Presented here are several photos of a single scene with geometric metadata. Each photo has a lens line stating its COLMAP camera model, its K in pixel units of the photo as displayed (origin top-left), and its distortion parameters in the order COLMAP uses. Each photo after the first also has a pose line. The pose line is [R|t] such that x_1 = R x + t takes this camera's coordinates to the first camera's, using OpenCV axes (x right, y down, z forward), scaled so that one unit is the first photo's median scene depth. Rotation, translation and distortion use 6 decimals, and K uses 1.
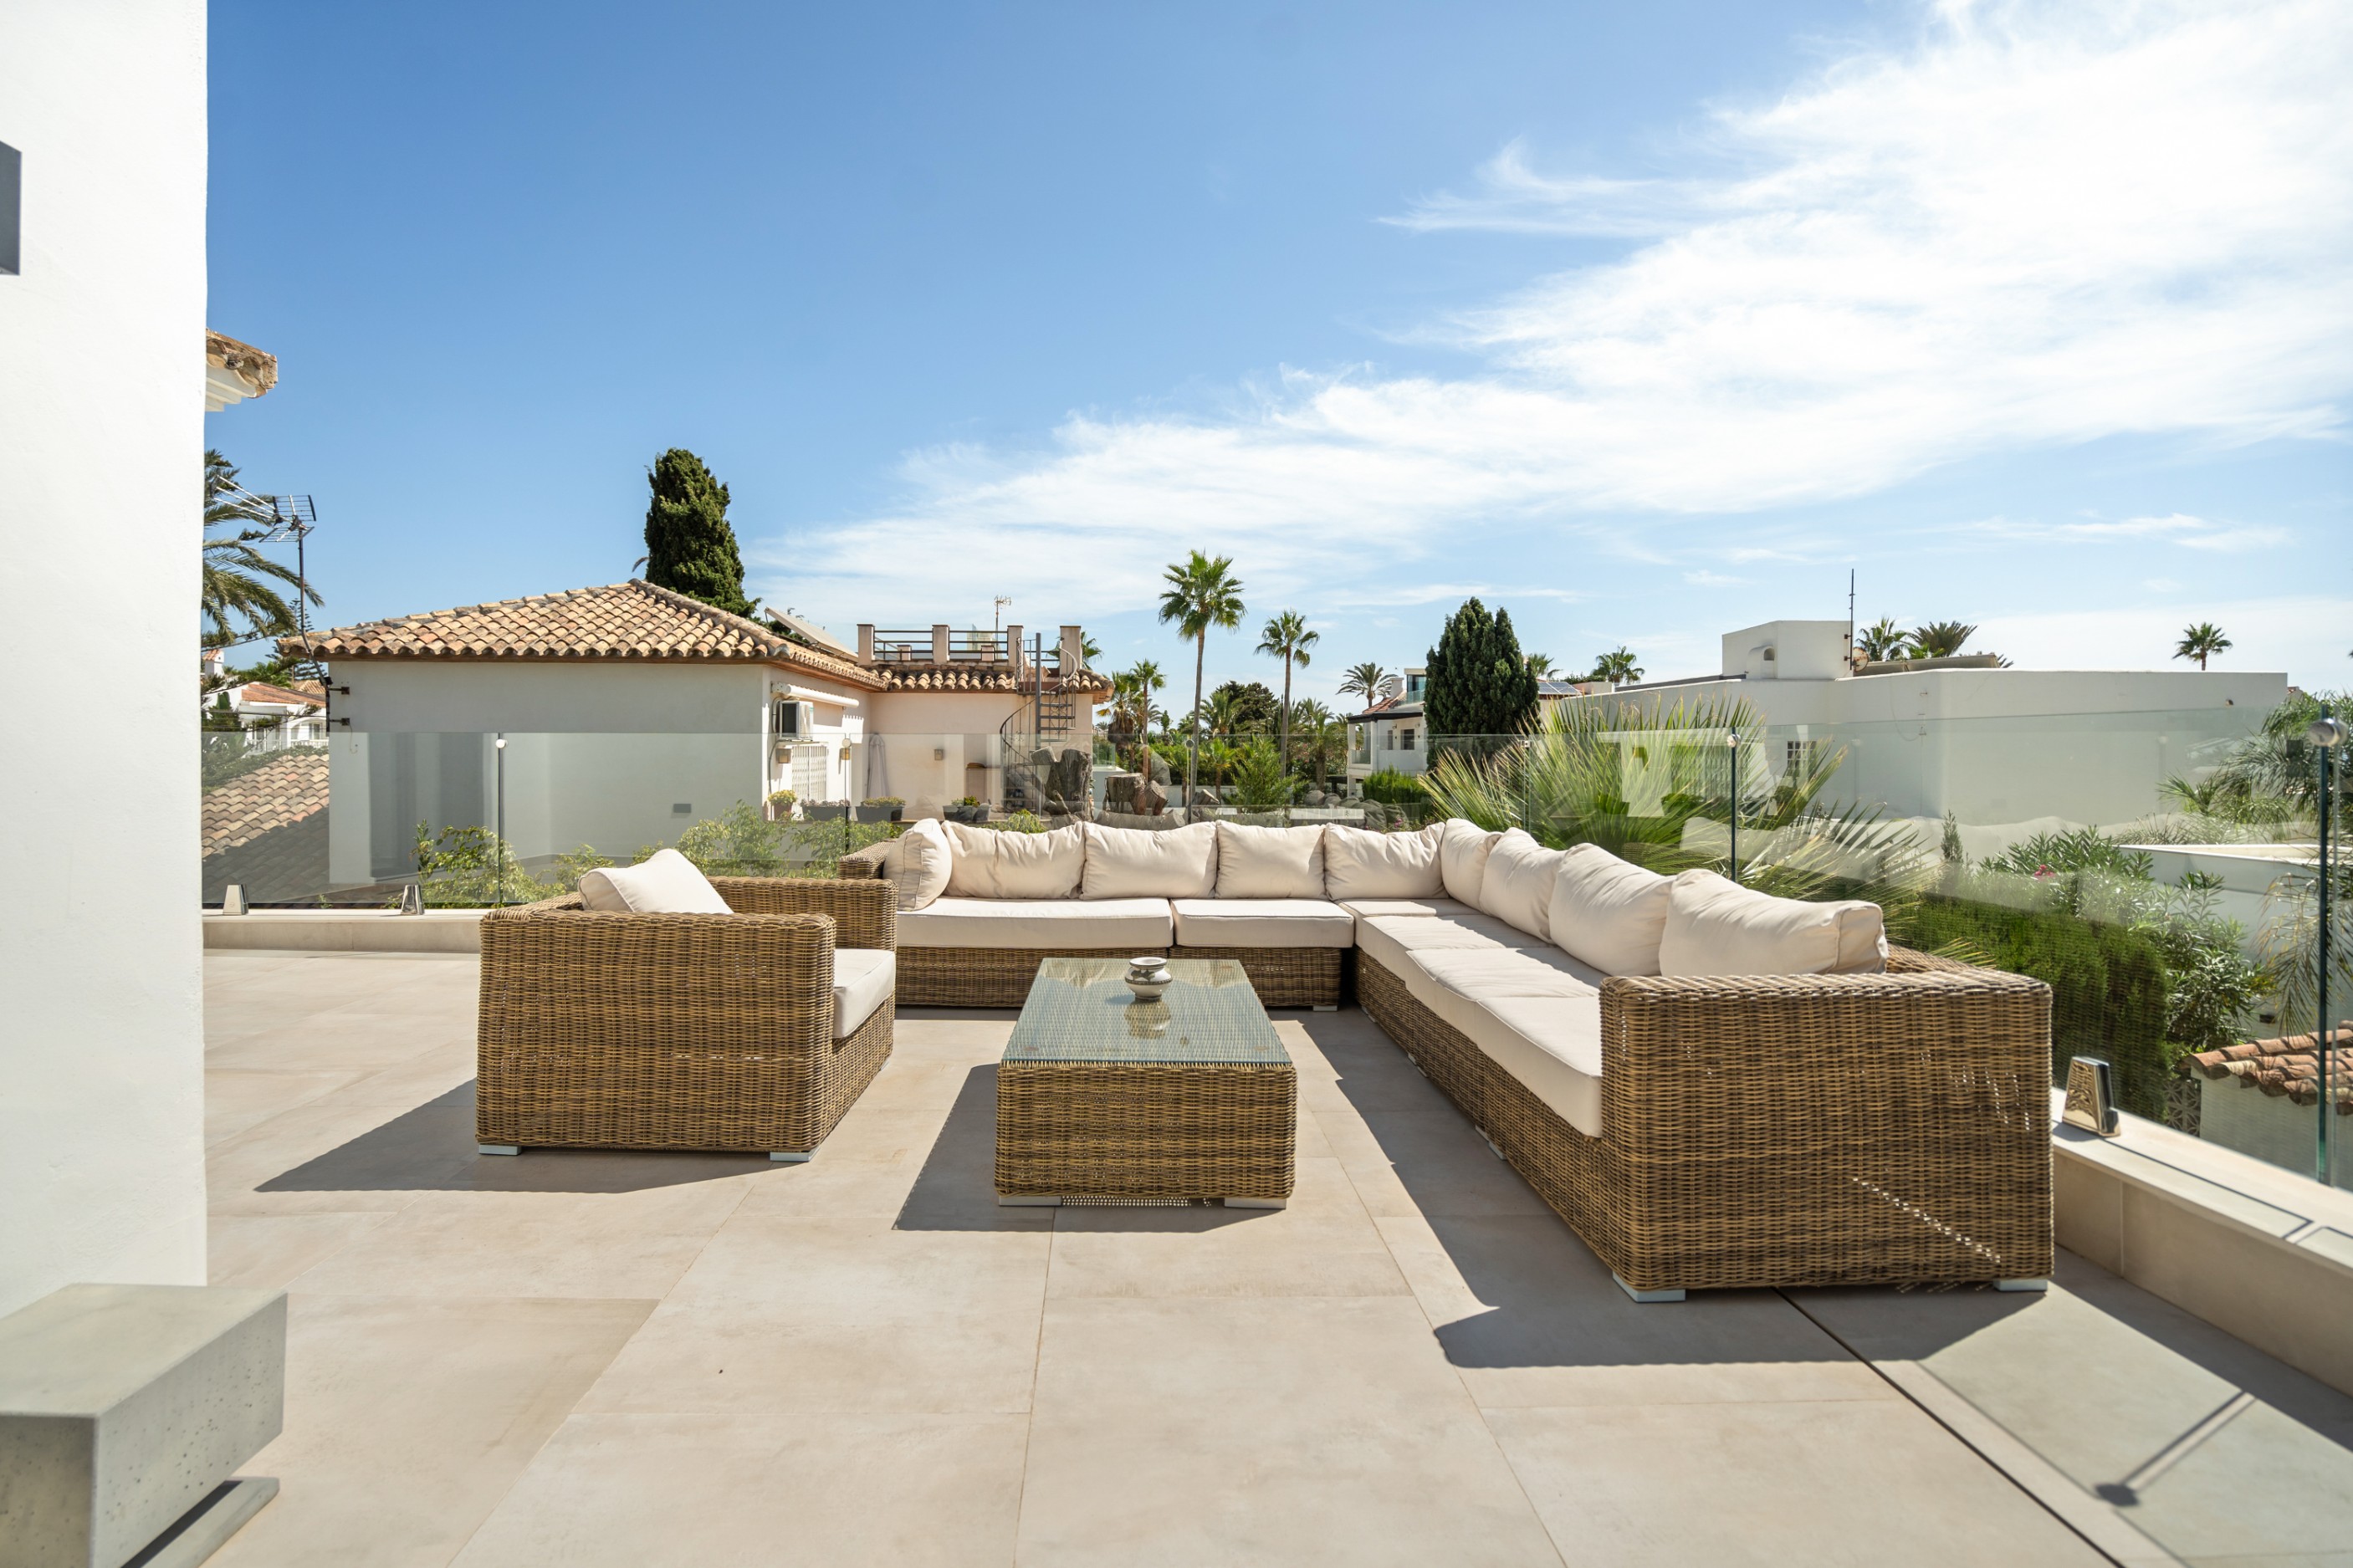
lens RADIAL K [[1082.6, 0, 1161.9], [0, 1082.6, 759.6], [0, 0, 1]] dist [-0.004006, -0.000590]
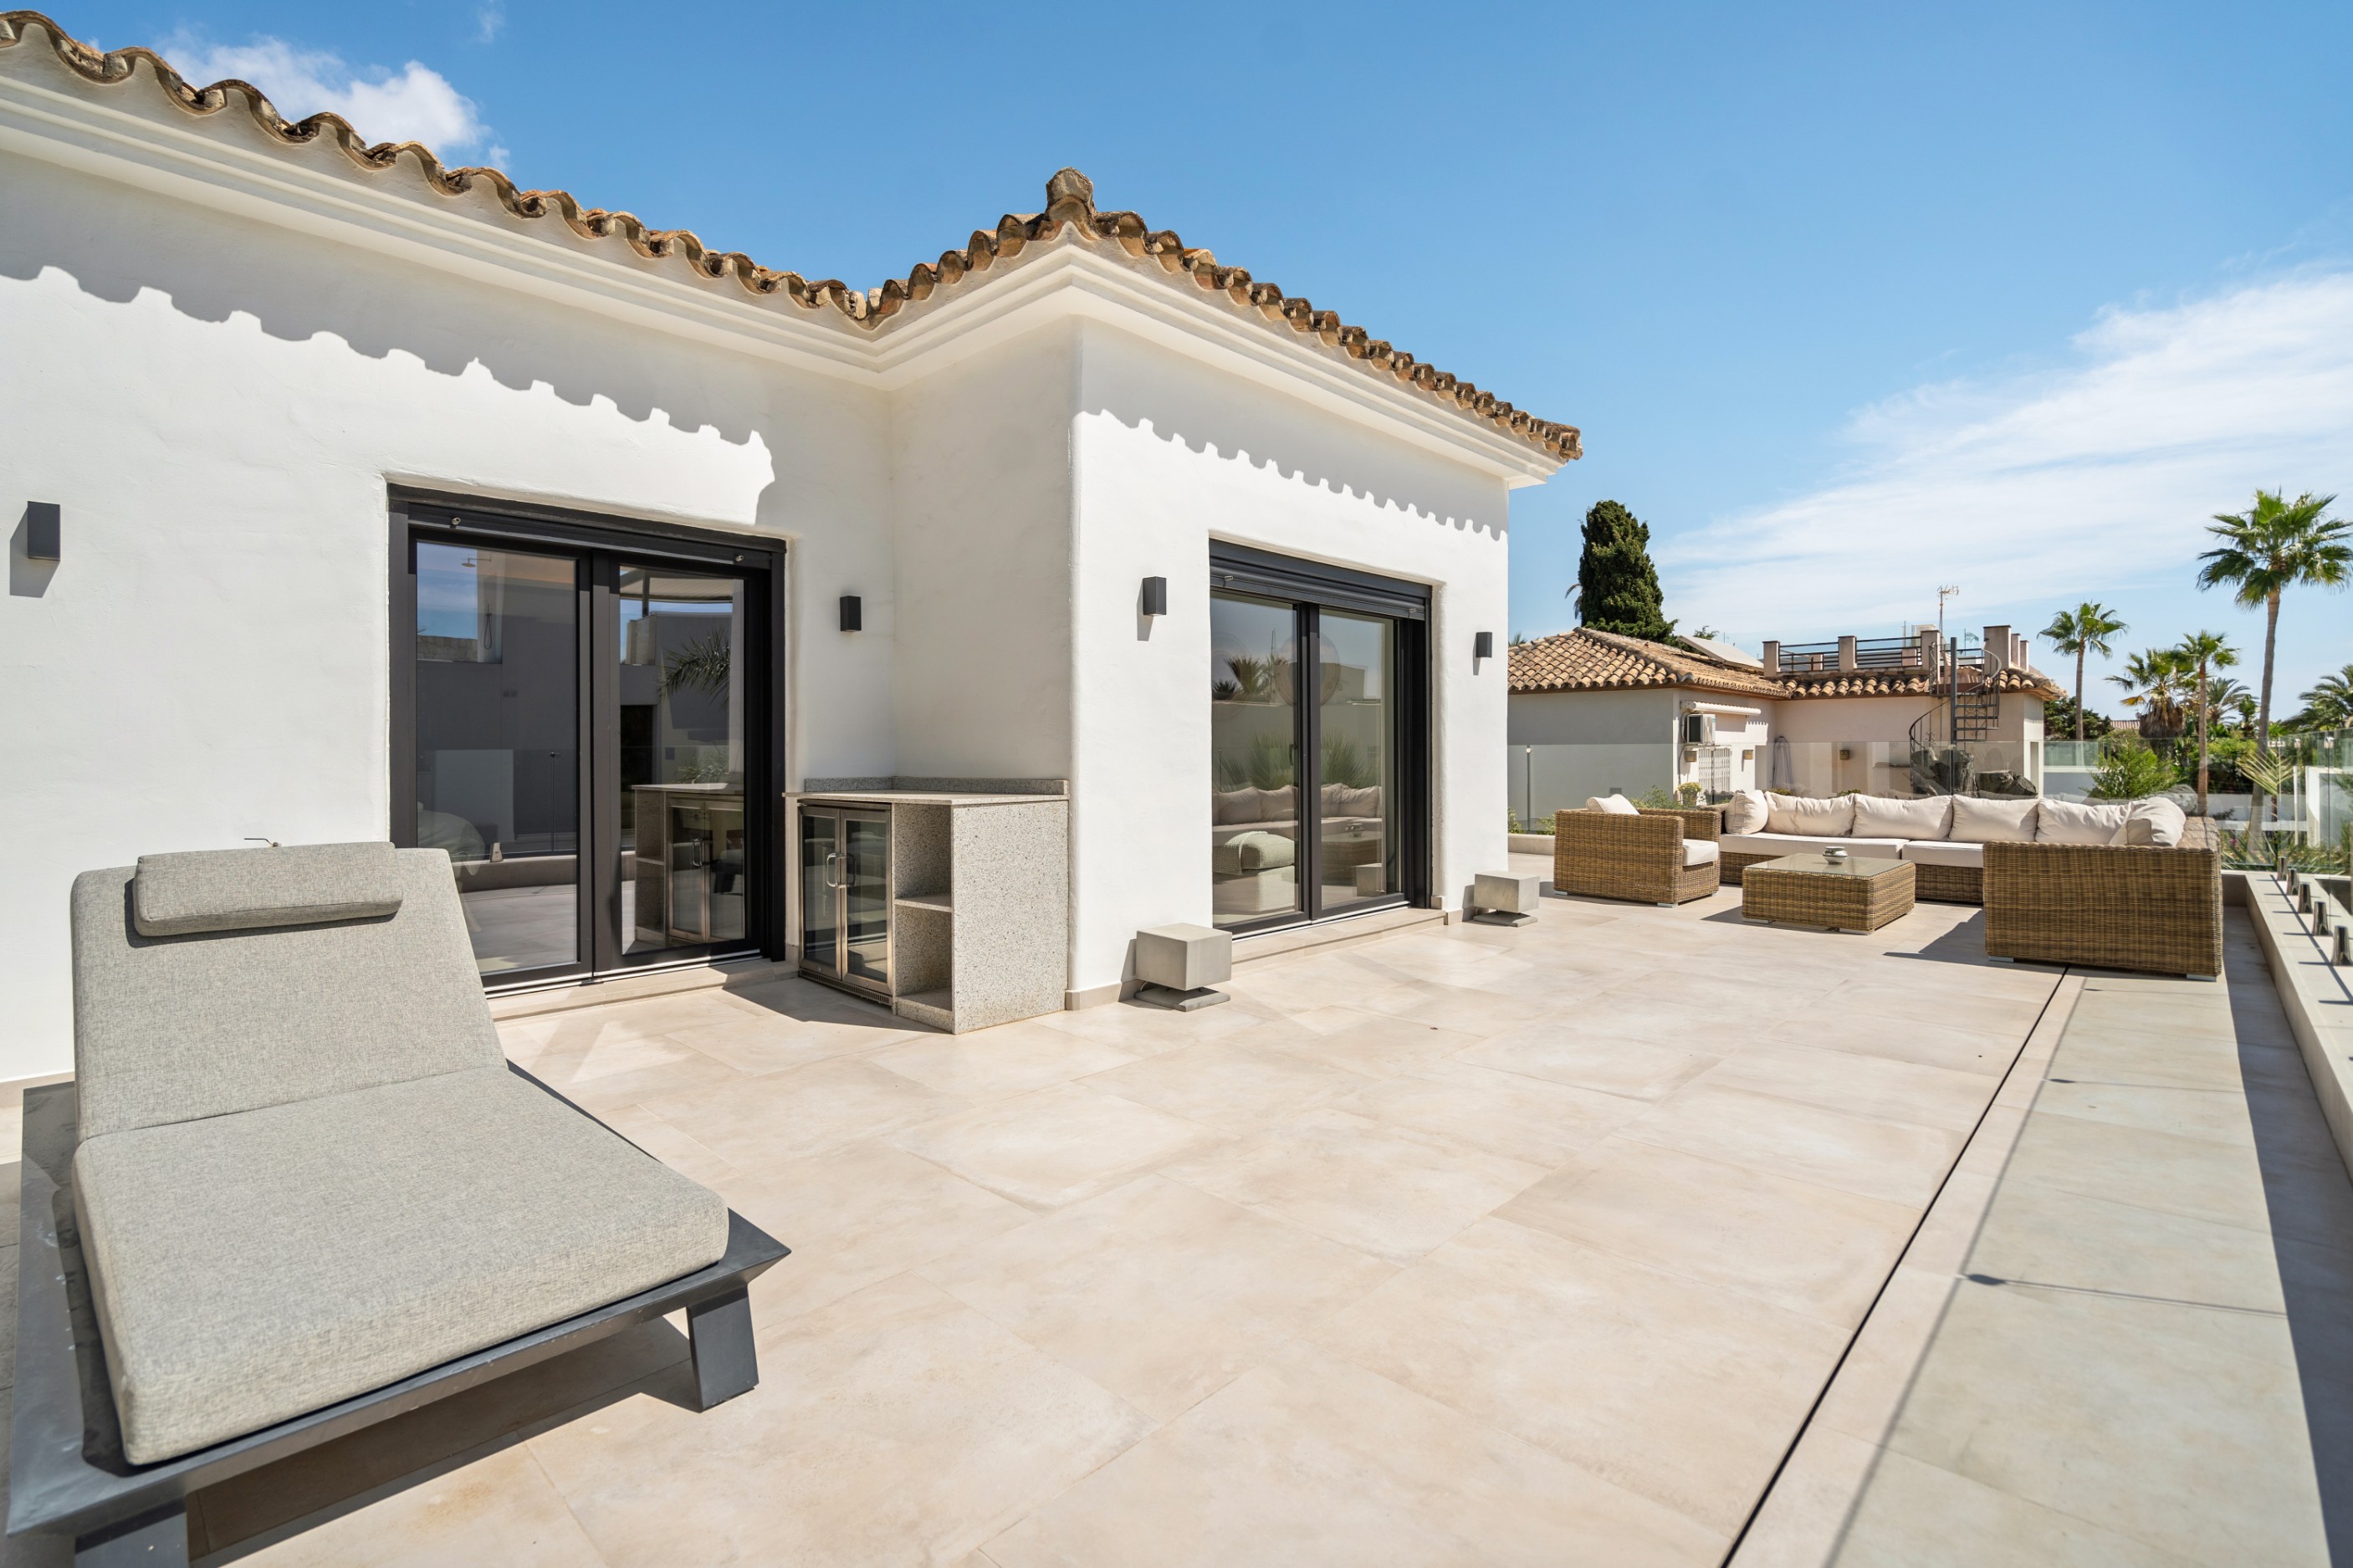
lens RADIAL K [[1068.1, 0, 1151.5], [0, 1068.1, 741.6], [0, 0, 1]] dist [-0.002719, 0.000649]
pose [[0.682177, -0.013156, -0.731069, 0.106100], [0.000078, 0.999839, -0.017920, 0.001382], [0.731187, 0.012168, 0.682068, -0.254351]]
